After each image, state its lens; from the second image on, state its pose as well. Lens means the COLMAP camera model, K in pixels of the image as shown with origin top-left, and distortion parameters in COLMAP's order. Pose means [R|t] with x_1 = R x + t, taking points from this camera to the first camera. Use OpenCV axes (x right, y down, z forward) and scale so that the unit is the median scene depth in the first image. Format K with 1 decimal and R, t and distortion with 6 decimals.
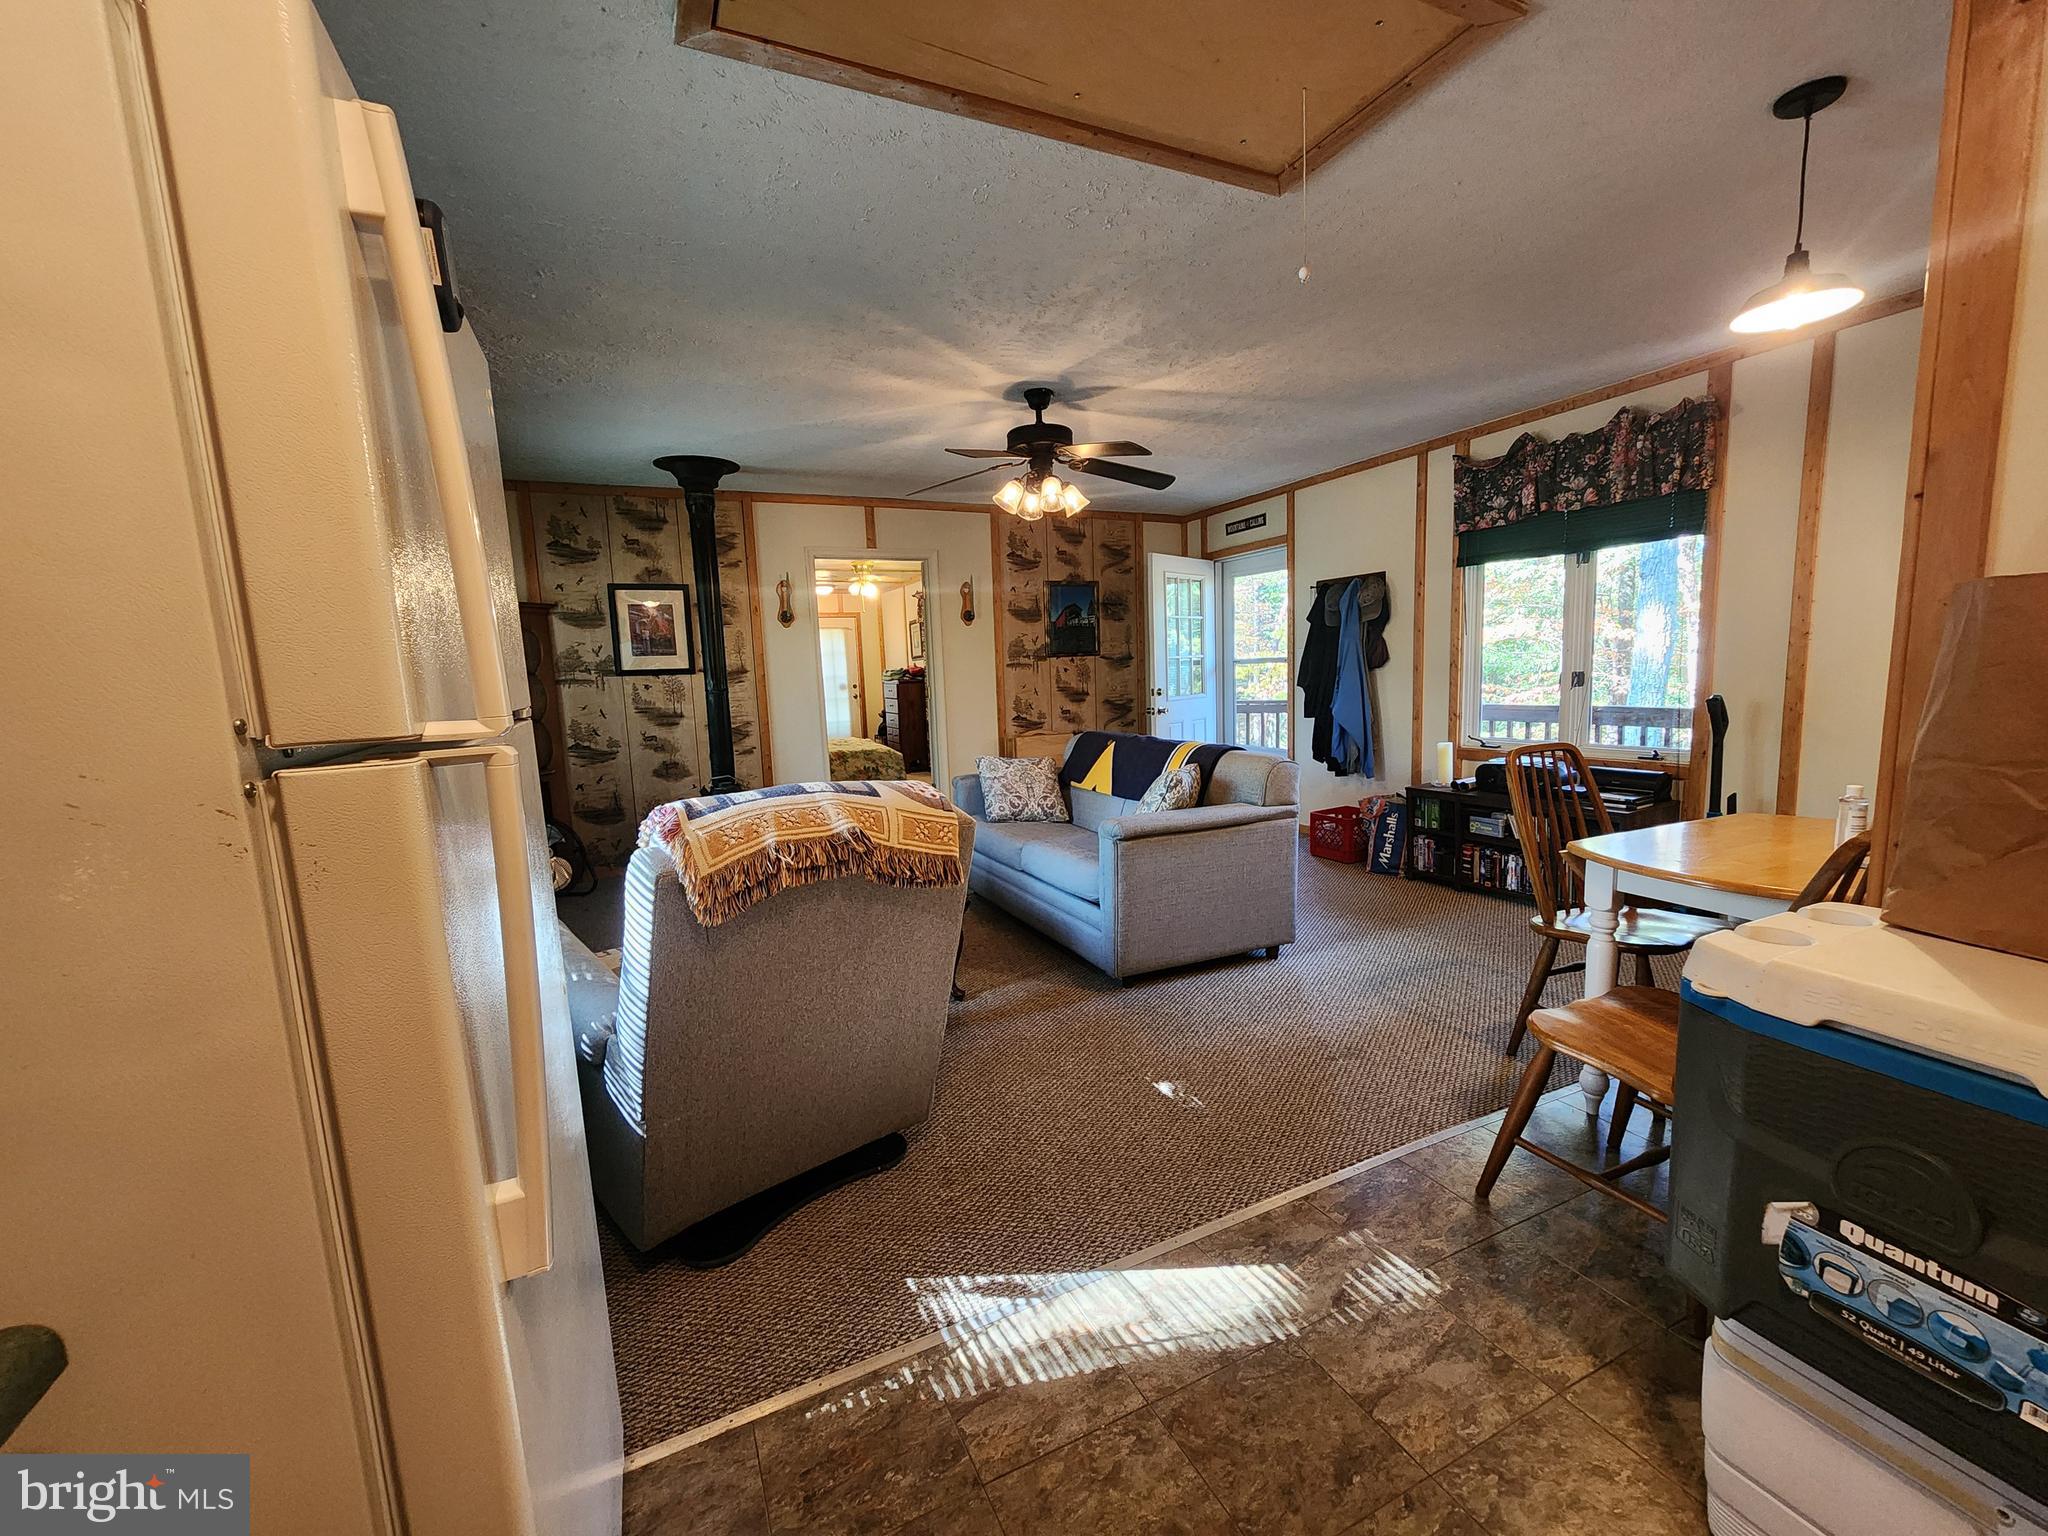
lens RADIAL K [[849.5, 0, 1027.6], [0, 849.5, 774.8], [0, 0, 1]] dist [0.014331, -0.002189]
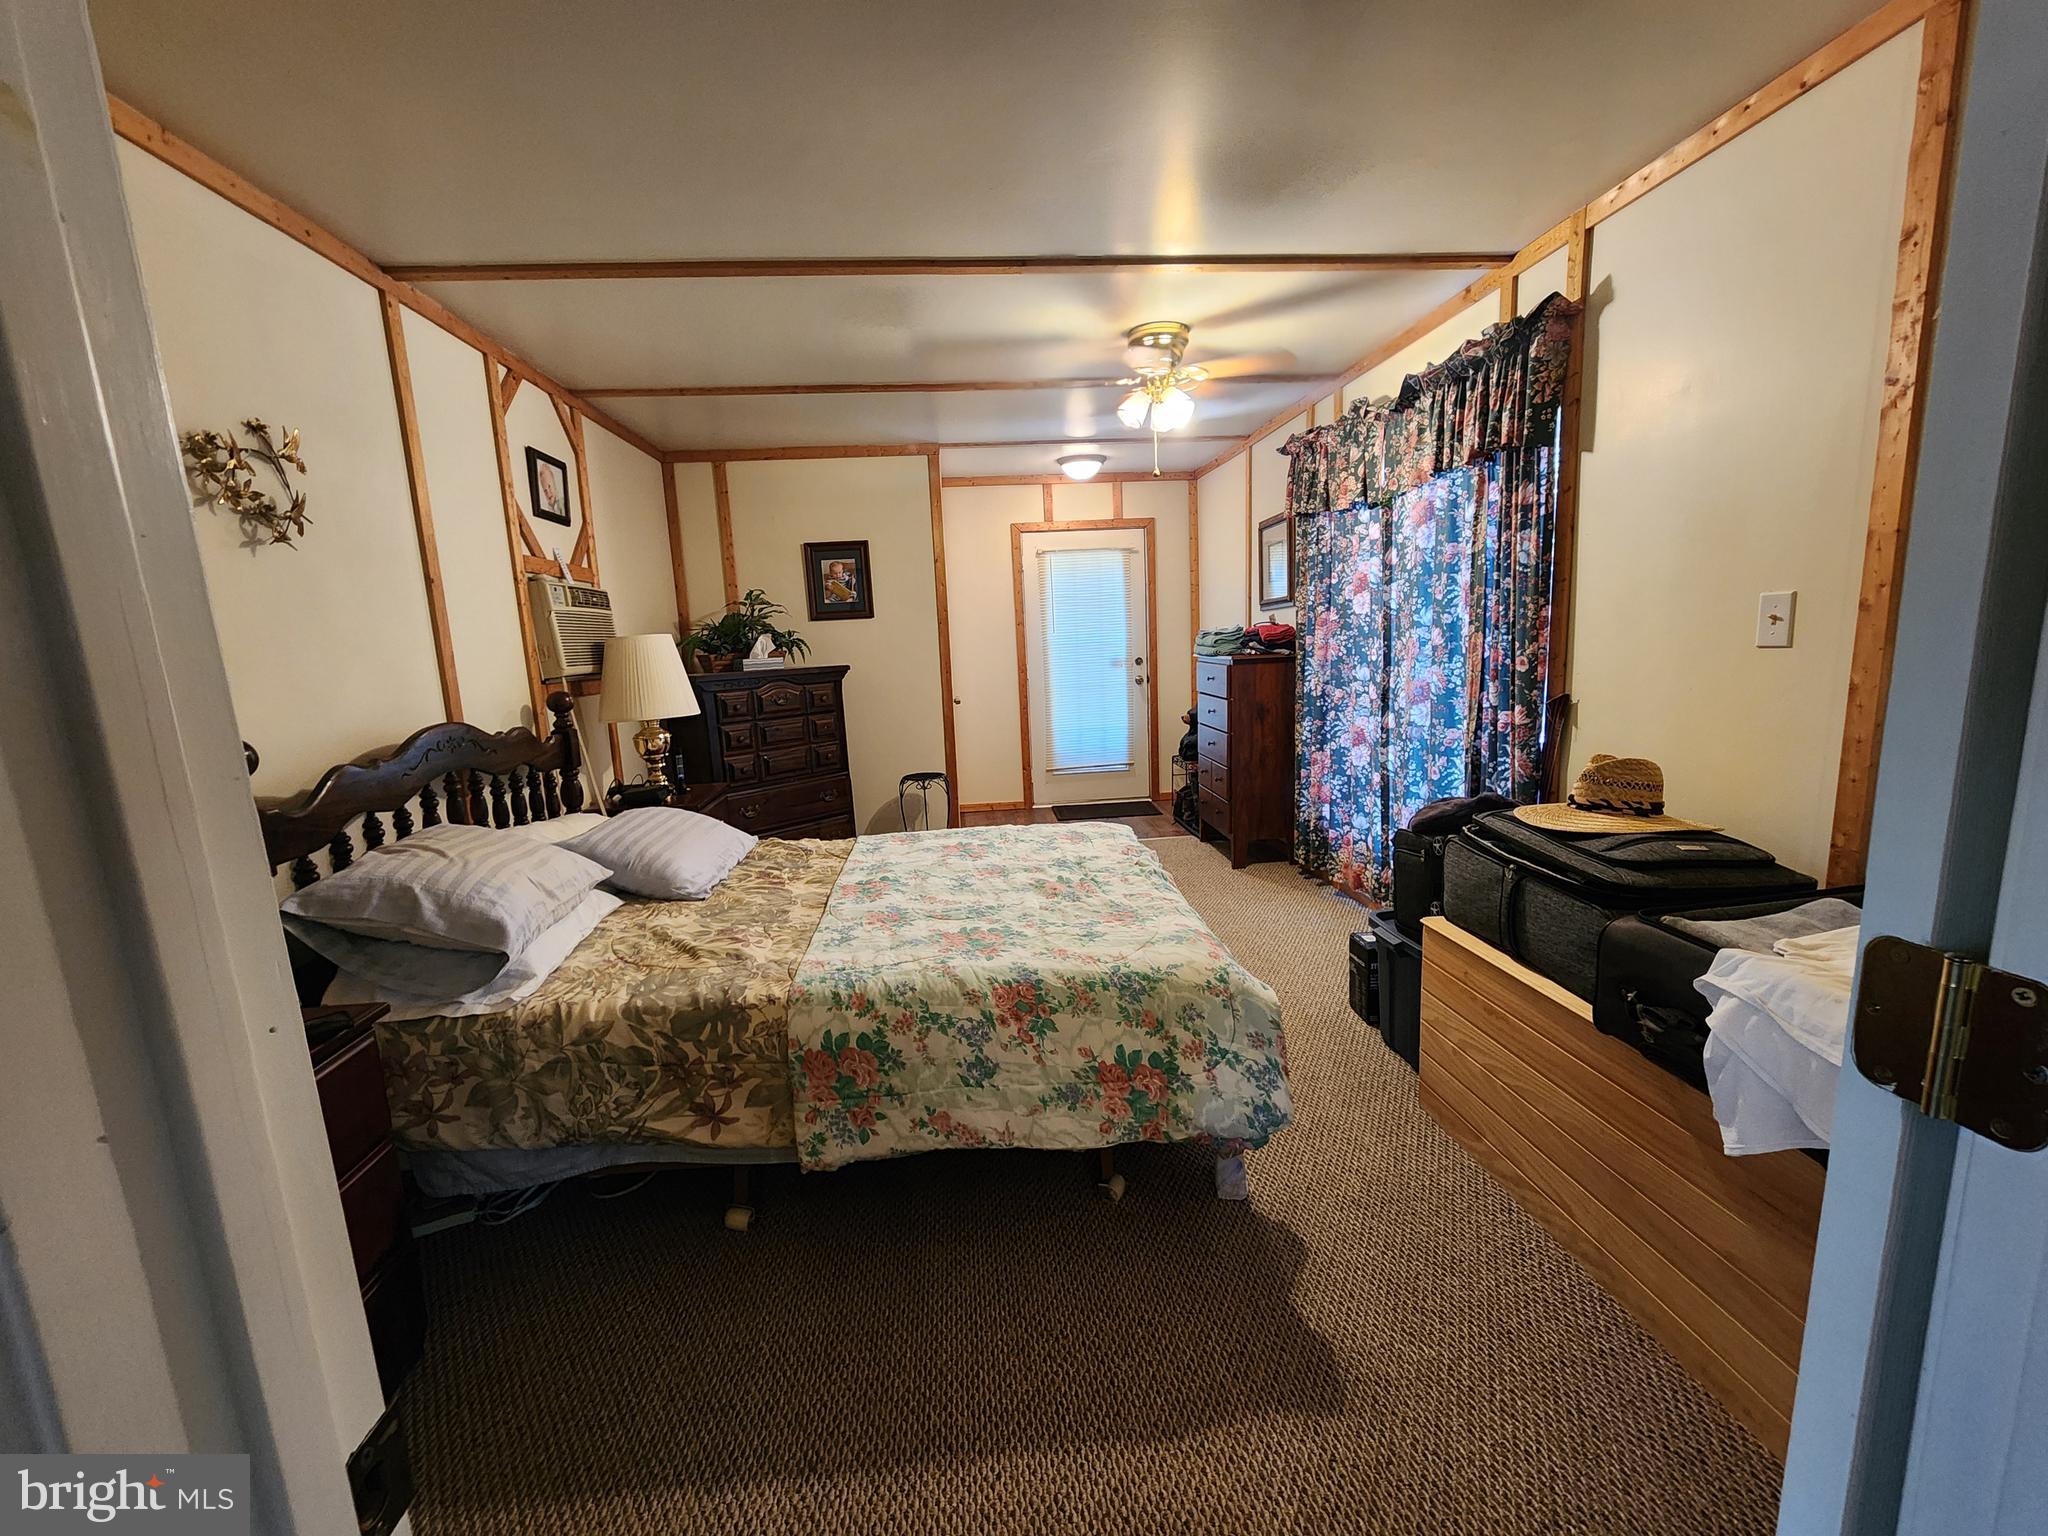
lens RADIAL K [[849.5, 0, 1025.7], [0, 849.5, 770.0], [0, 0, 1]] dist [0.014331, -0.002189]
pose [[0.938477, 0.047757, -0.342025, -0.095869], [-0.029345, 0.997838, 0.058808, -0.072969], [0.344094, -0.045153, 0.937849, 0.534028]]
